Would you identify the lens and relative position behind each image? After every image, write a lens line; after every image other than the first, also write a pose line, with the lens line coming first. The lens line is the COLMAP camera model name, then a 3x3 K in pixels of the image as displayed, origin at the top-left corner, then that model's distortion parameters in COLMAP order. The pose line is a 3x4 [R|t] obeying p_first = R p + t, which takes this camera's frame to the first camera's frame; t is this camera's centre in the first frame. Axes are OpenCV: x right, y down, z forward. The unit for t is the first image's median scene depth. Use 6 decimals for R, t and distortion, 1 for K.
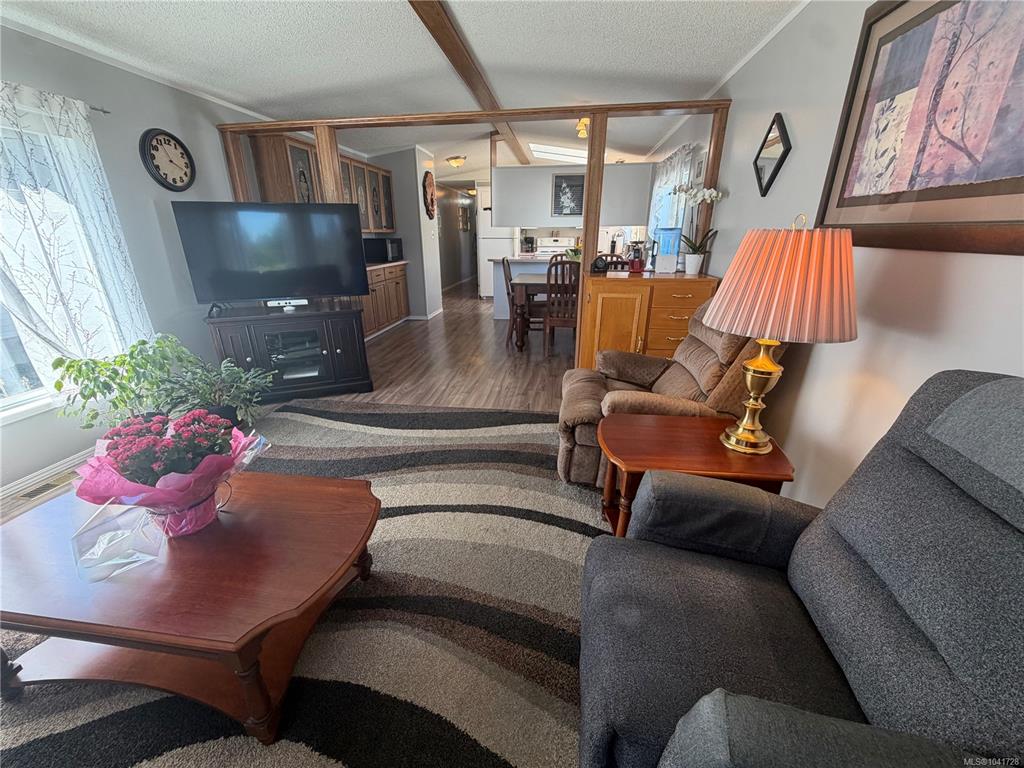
lens RADIAL K [[405.3, 0, 507.0], [0, 405.3, 385.7], [0, 0, 1]] dist [0.000161, -0.000311]
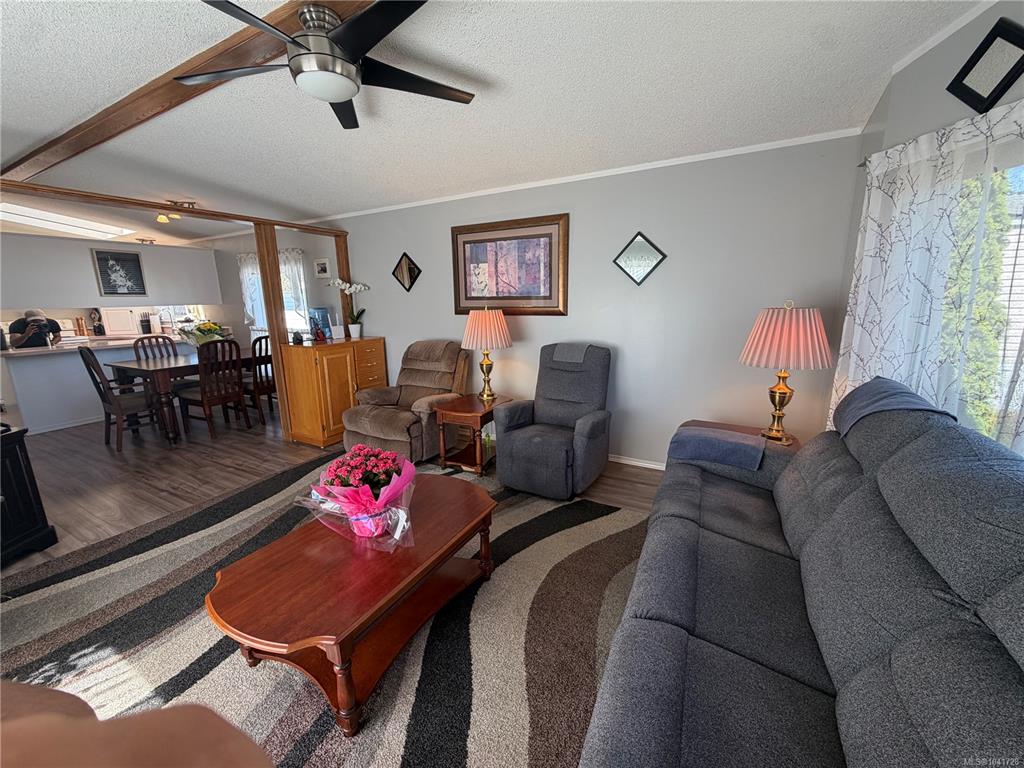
lens RADIAL K [[405.3, 0, 507.0], [0, 405.3, 385.7], [0, 0, 1]] dist [0.000161, -0.000311]
pose [[0.358719, -0.196651, 0.912496, -0.872336], [0.344771, 0.936346, 0.066255, -0.020786], [-0.867441, 0.290835, 0.403684, -0.031354]]
